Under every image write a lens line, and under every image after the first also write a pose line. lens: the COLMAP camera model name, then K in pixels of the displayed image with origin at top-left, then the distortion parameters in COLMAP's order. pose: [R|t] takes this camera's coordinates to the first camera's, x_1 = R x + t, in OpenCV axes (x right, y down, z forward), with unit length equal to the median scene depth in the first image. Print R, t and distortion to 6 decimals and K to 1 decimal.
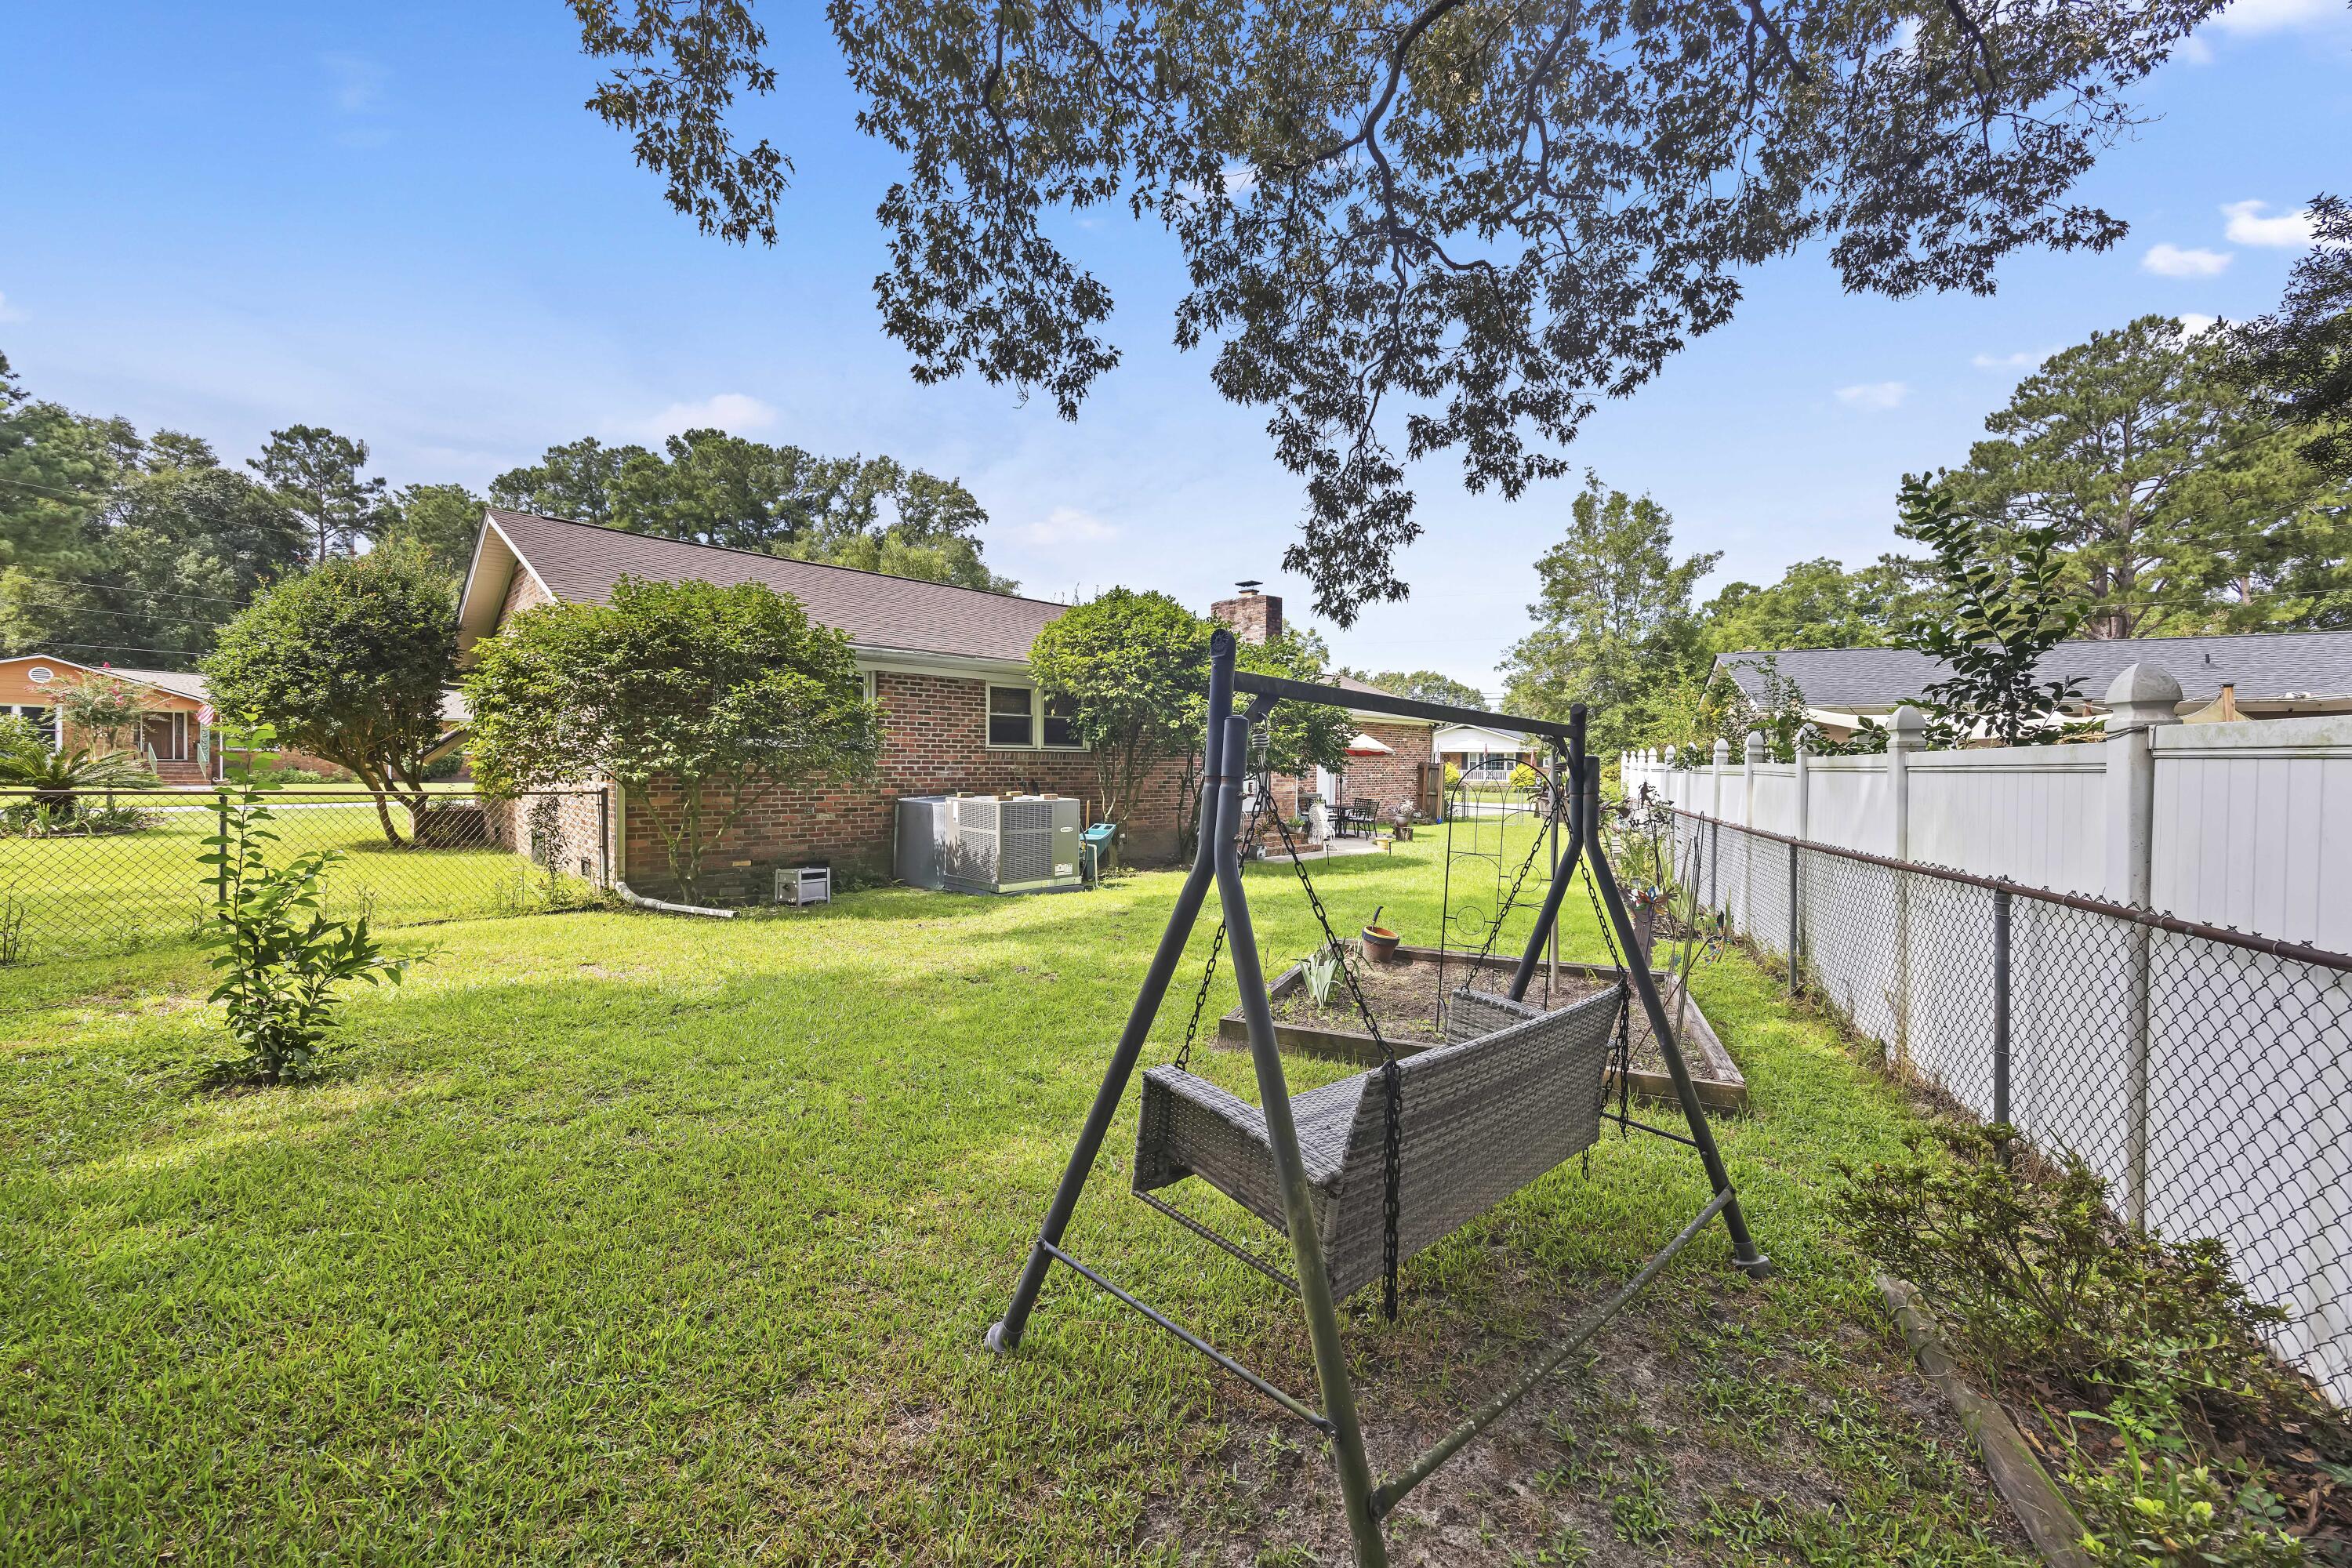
lens RADIAL K [[961.7, 0, 1184.1], [0, 961.7, 784.2], [0, 0, 1]] dist [0.016385, -0.000226]
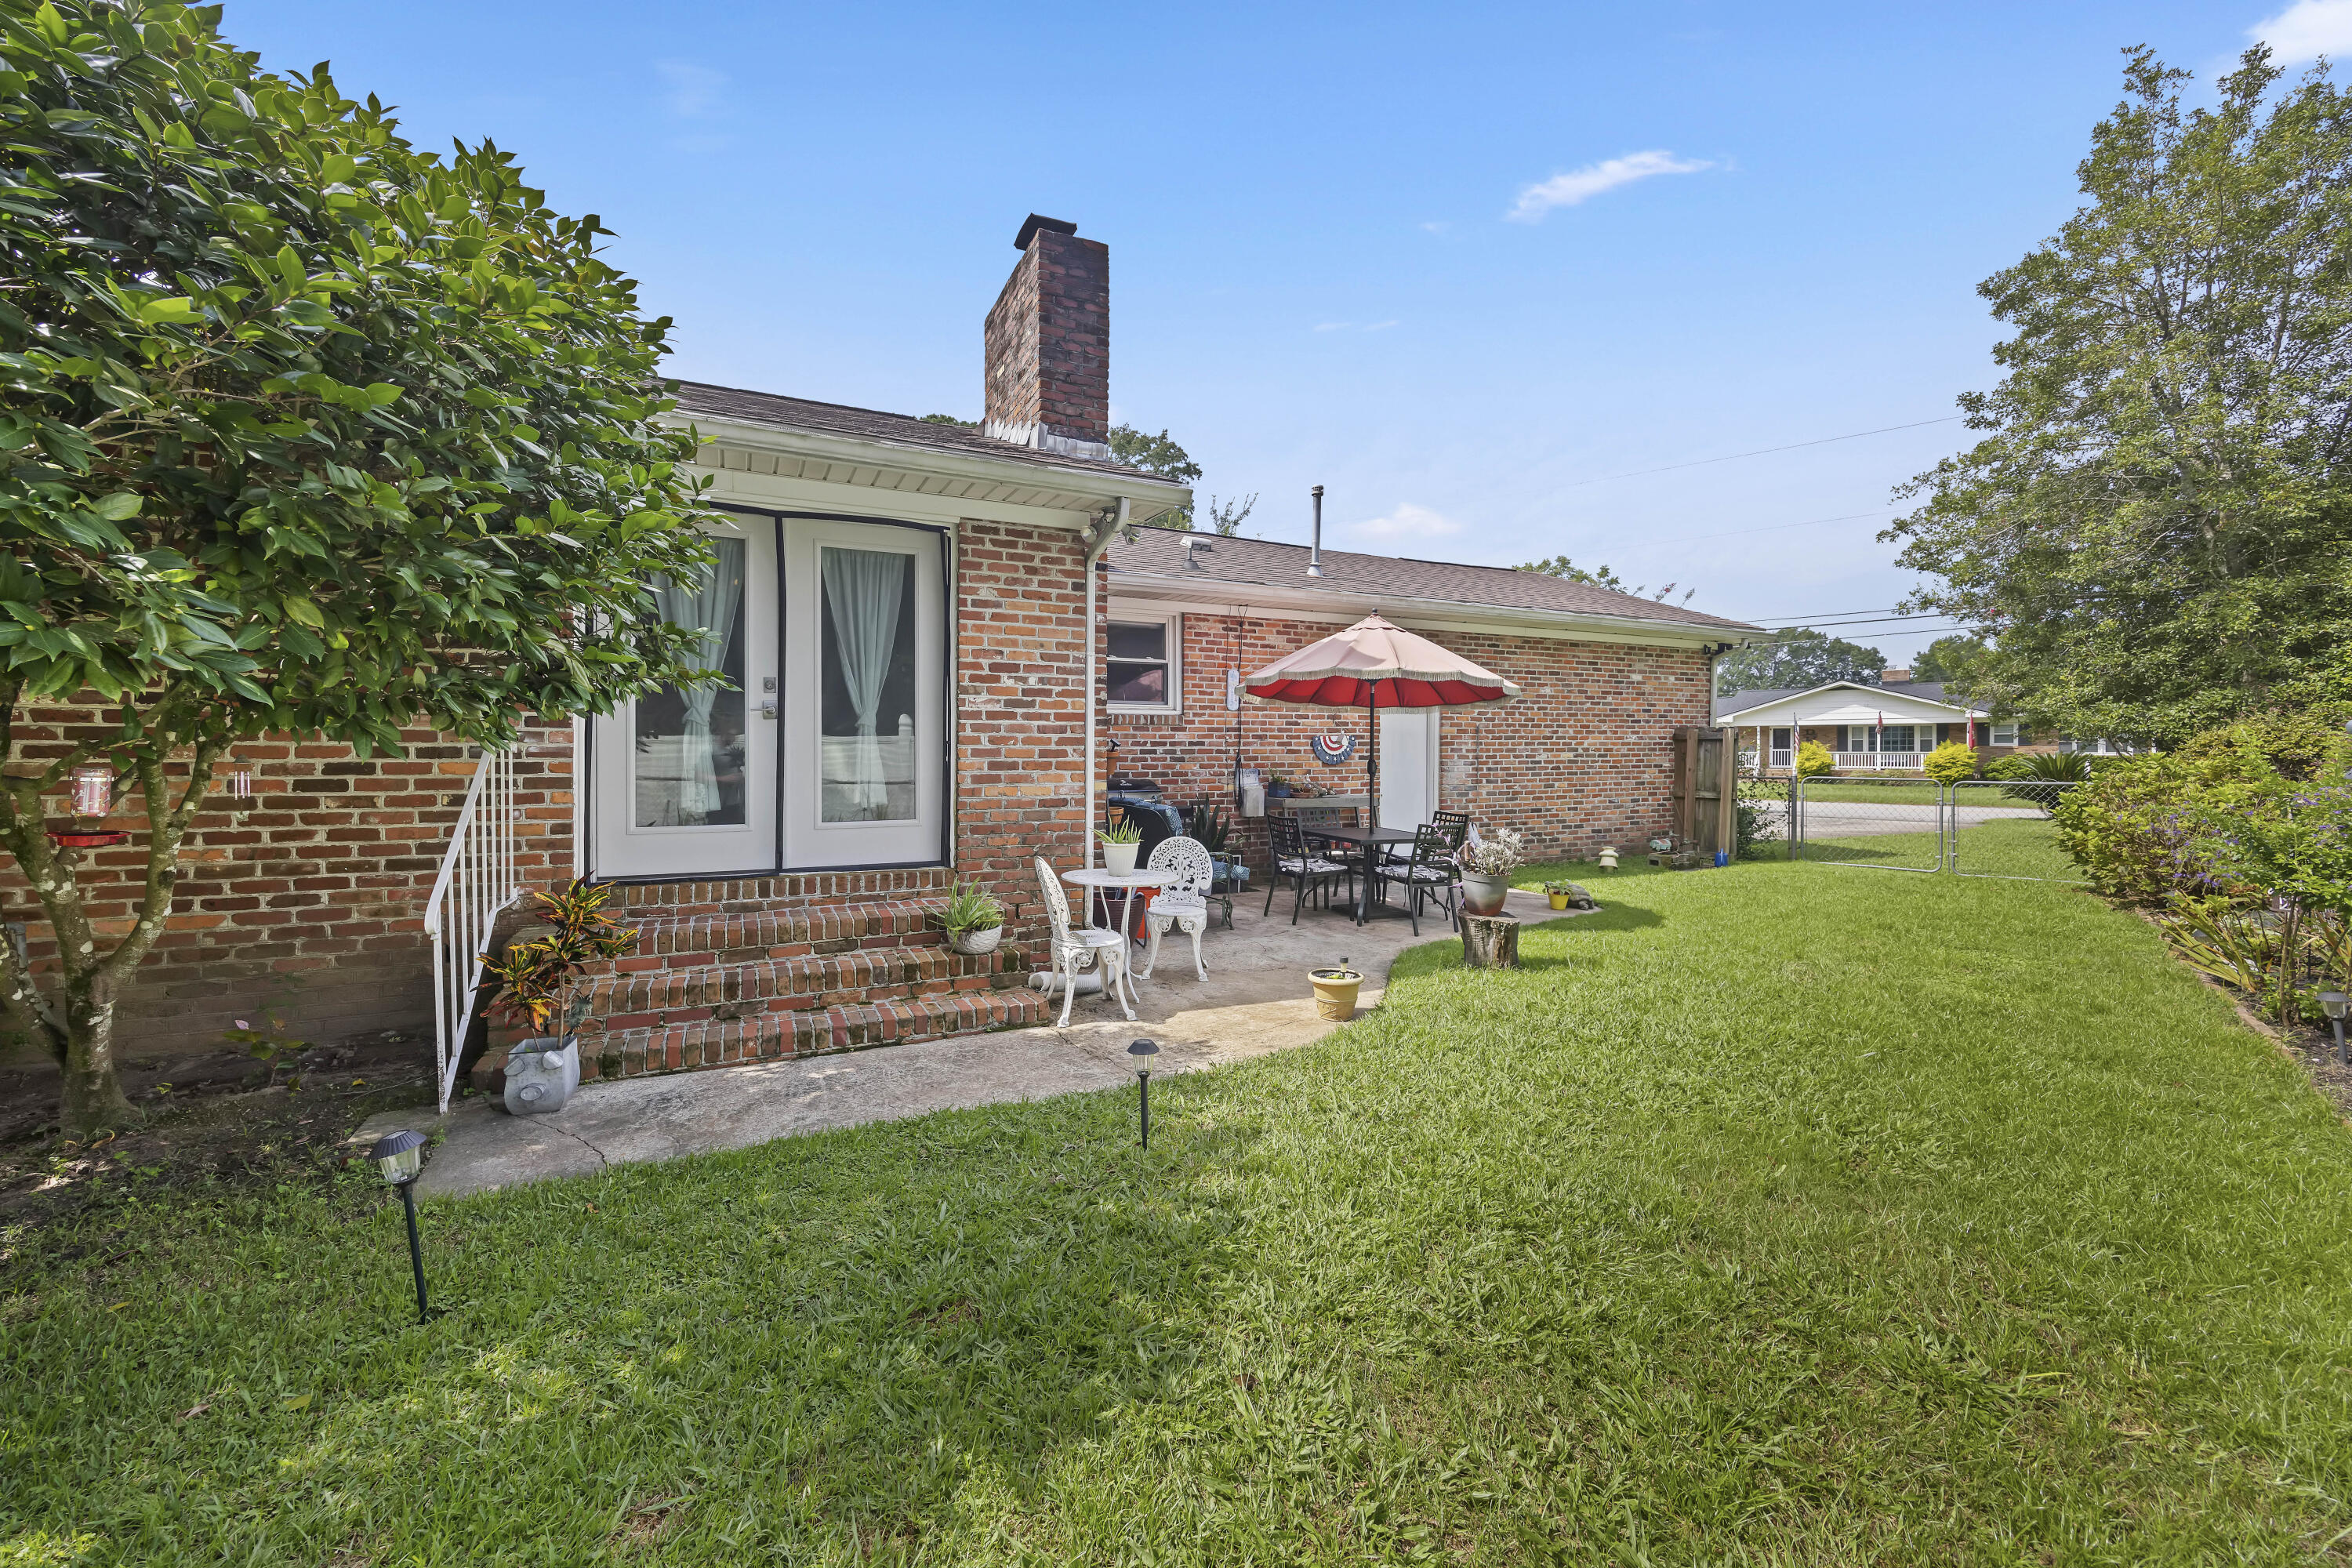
lens RADIAL K [[961.7, 0, 1162.9], [0, 961.7, 764.3], [0, 0, 1]] dist [0.016385, -0.000226]
pose [[0.942031, -0.007054, -0.335451, 0.145186], [0.003450, 0.999930, -0.011338, -0.000370], [0.335508, 0.009524, 0.941989, 0.416511]]
